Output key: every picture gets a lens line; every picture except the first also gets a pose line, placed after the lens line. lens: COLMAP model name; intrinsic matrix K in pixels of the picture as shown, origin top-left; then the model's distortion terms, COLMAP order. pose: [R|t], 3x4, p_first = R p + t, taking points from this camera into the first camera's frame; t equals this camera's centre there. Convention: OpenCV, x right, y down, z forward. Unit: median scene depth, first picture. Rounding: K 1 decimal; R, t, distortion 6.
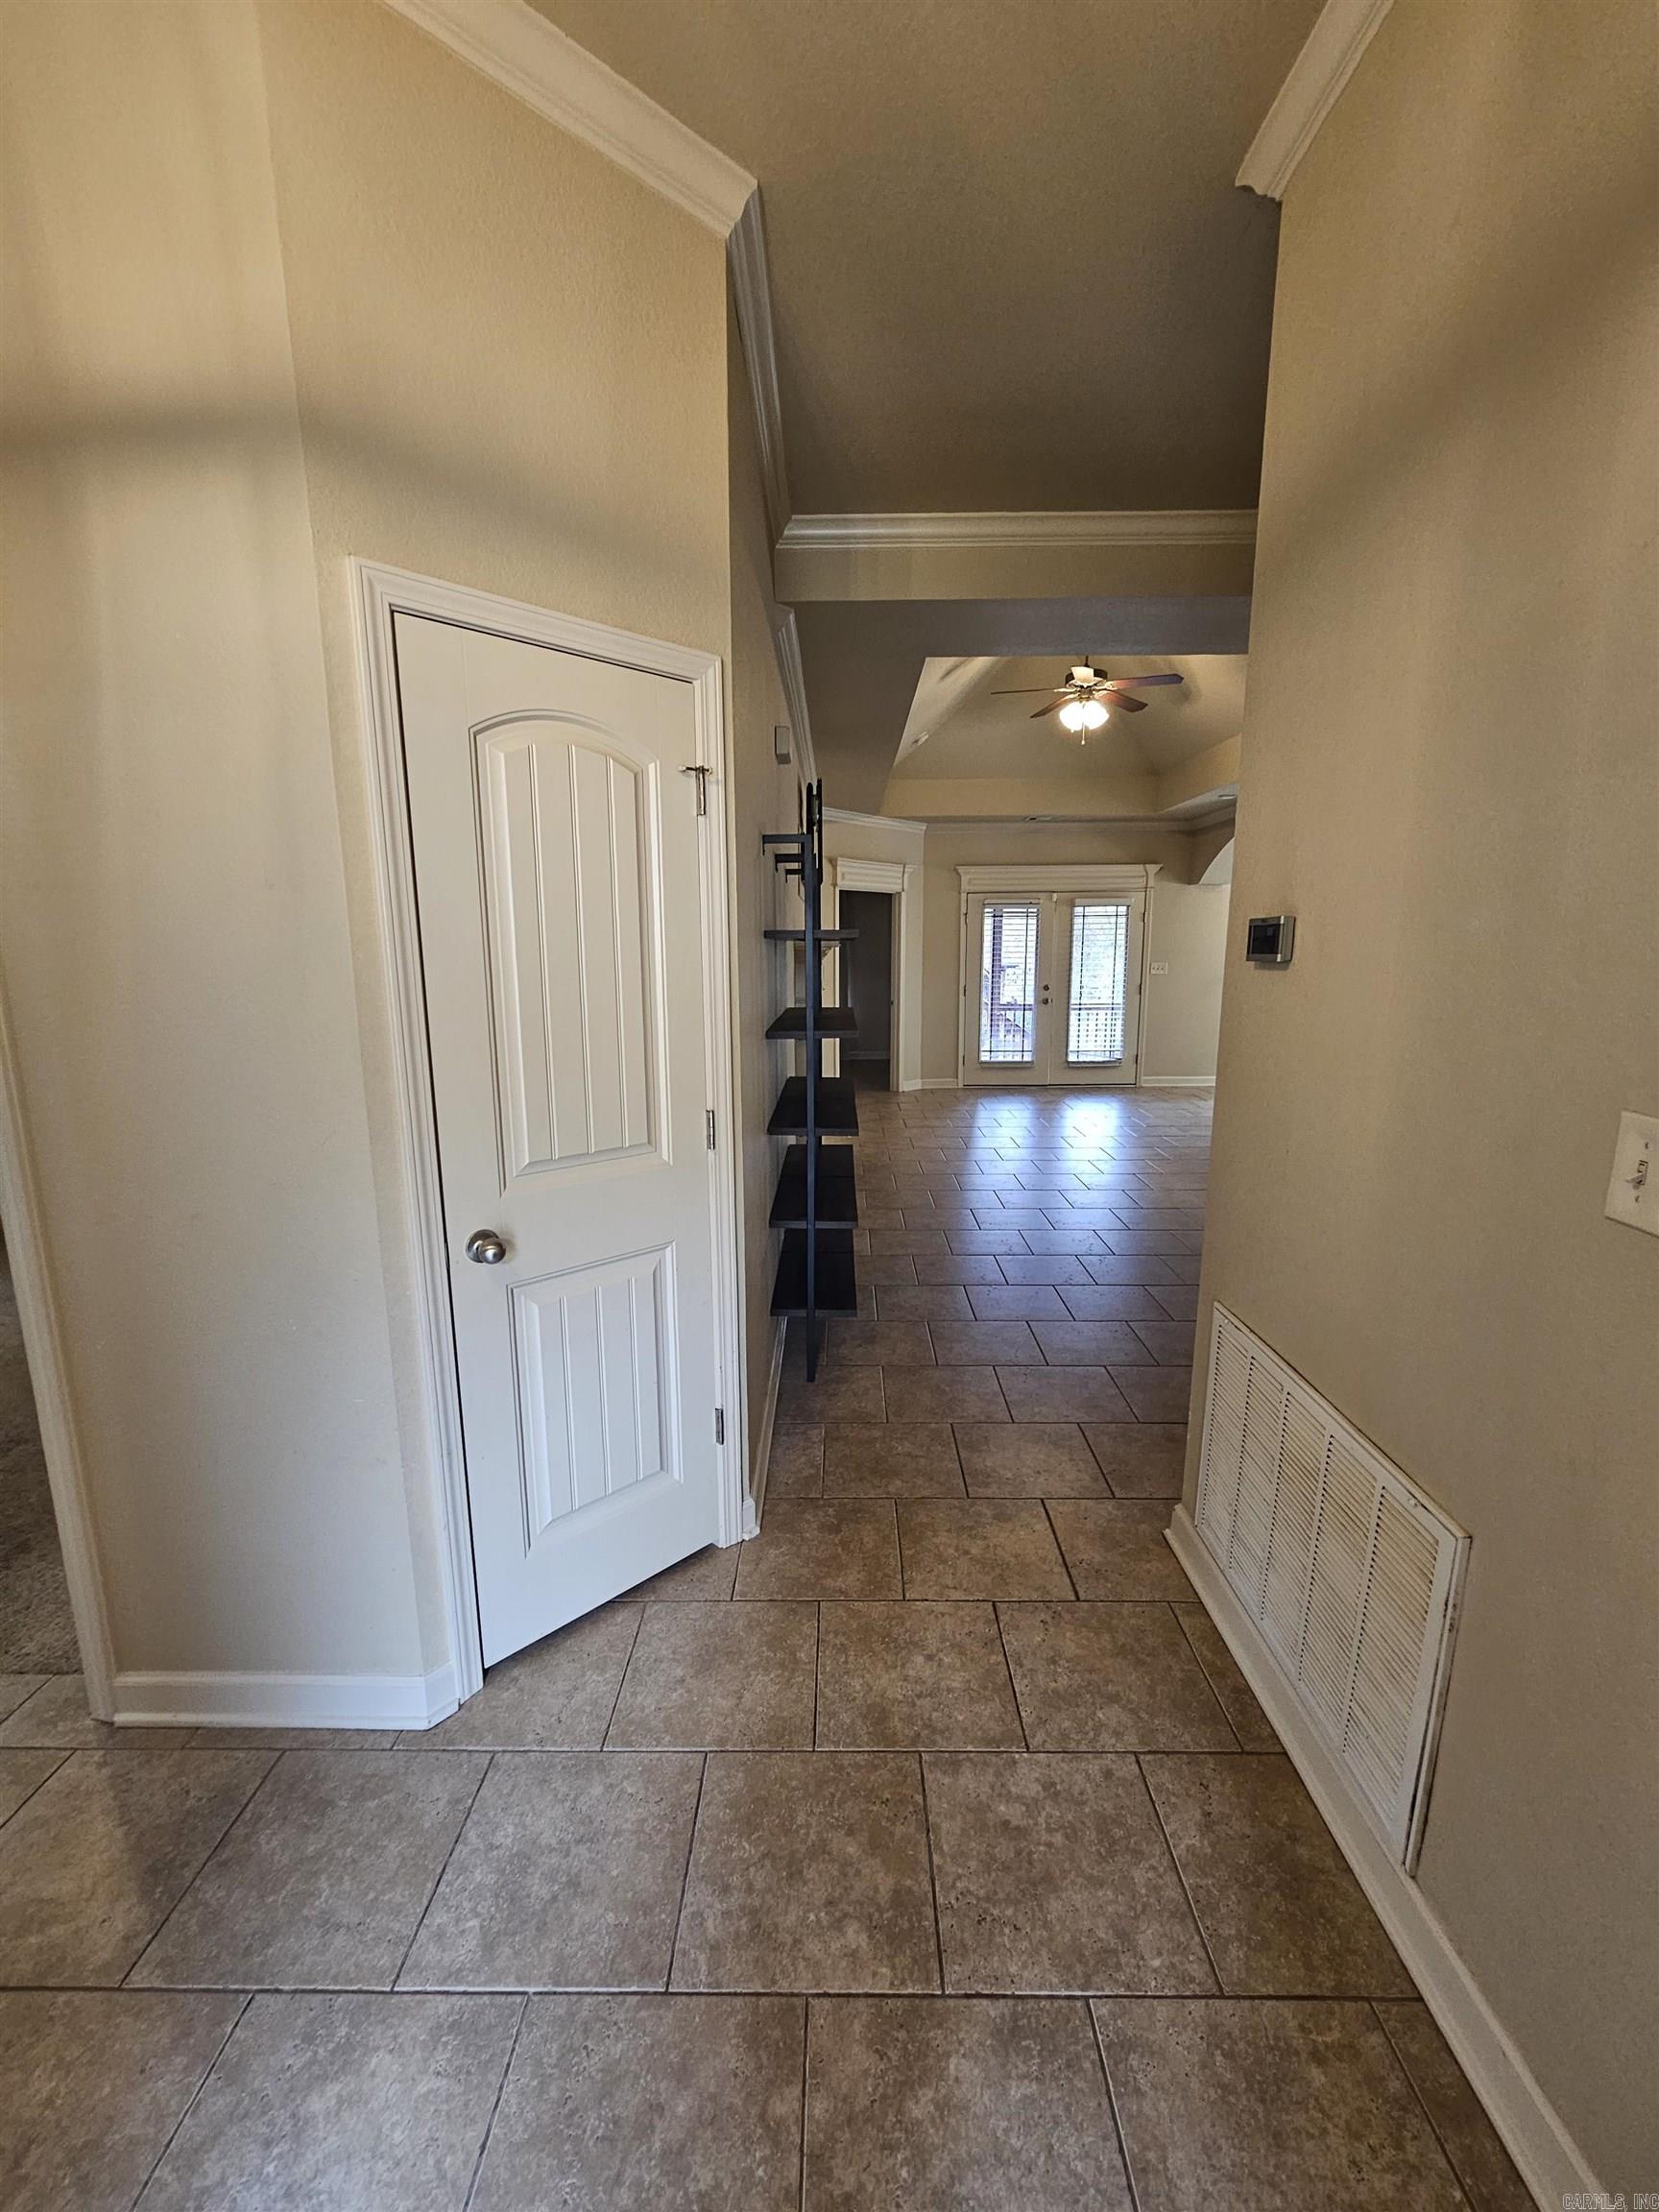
lens RADIAL K [[901.0, 0, 824.8], [0, 901.0, 1118.4], [0, 0, 1]] dist [0.001787, 0.000362]
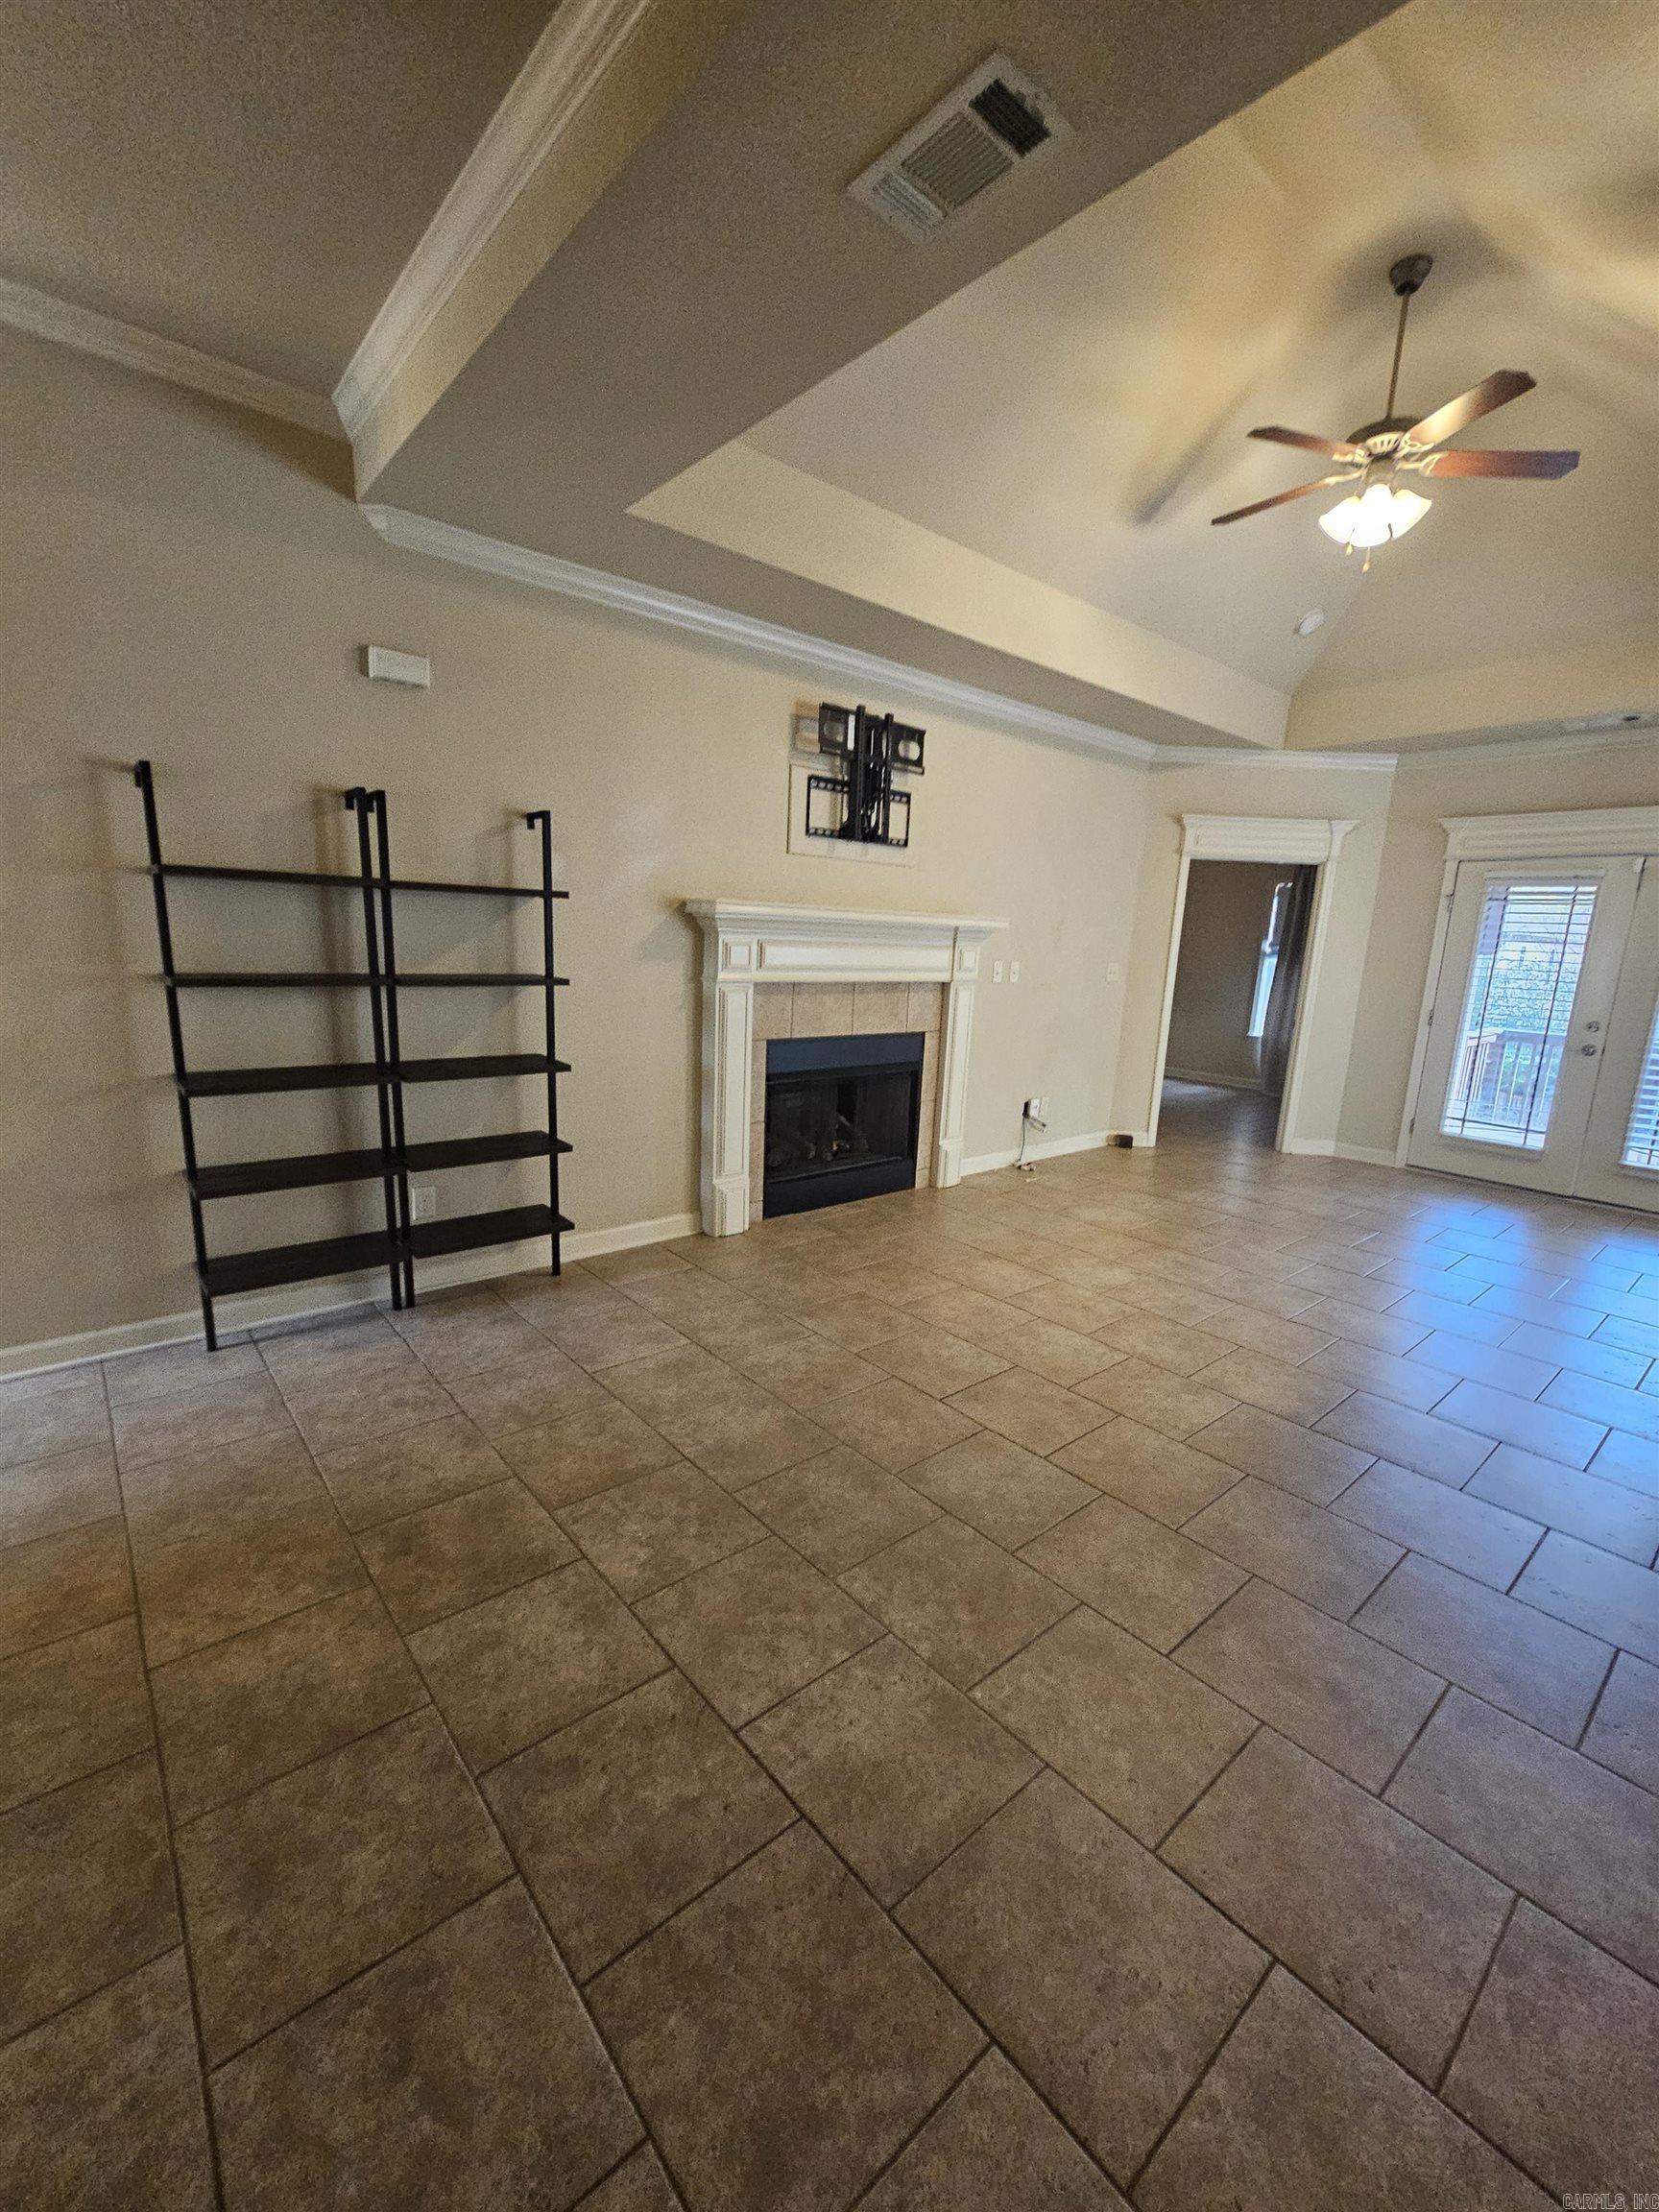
lens RADIAL K [[902.3, 0, 826.3], [0, 902.3, 1117.8], [0, 0, 1]] dist [-0.002534, 0.000050]
pose [[0.656226, 0.180923, -0.732553, 0.357932], [-0.179125, 0.980430, 0.081681, -0.050152], [0.732995, 0.077617, 0.675792, 0.277651]]
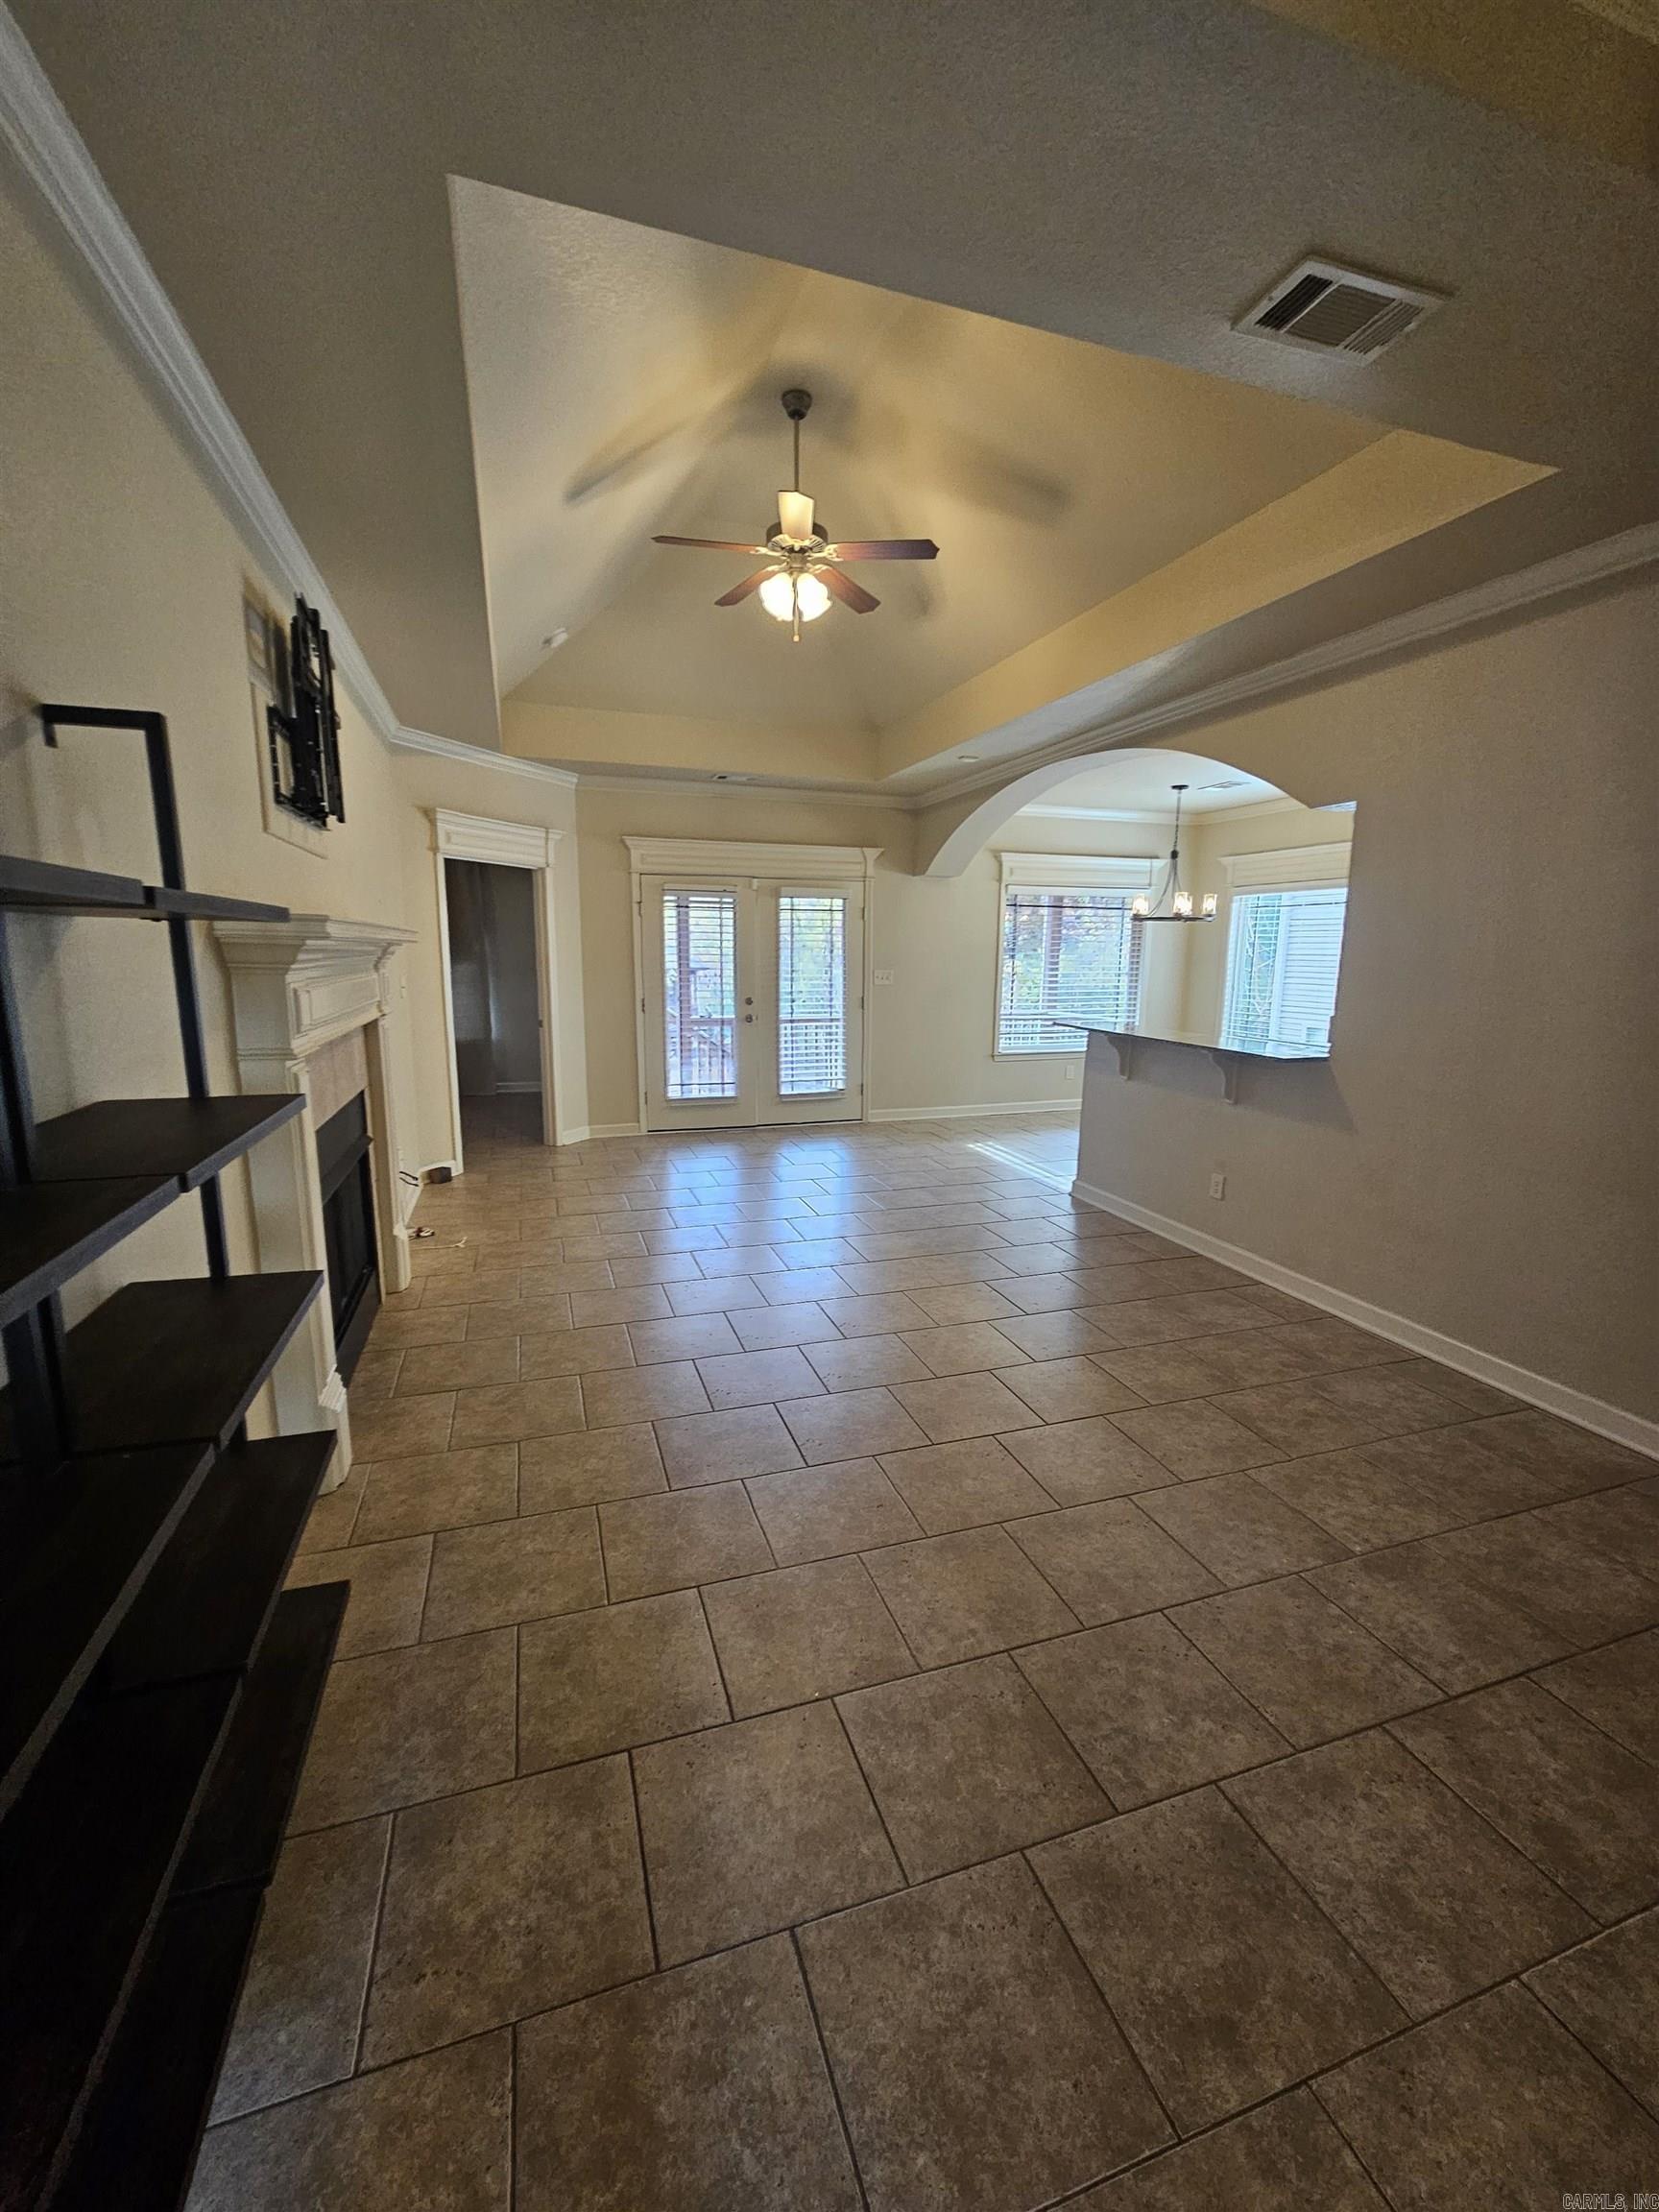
lens RADIAL K [[902.3, 0, 826.3], [0, 902.3, 1117.8], [0, 0, 1]] dist [-0.002534, 0.000050]
pose [[0.944356, -0.044866, 0.325850, 0.052175], [0.044447, 0.998974, 0.008735, -0.049428], [-0.325907, 0.006234, 0.945381, 0.250589]]
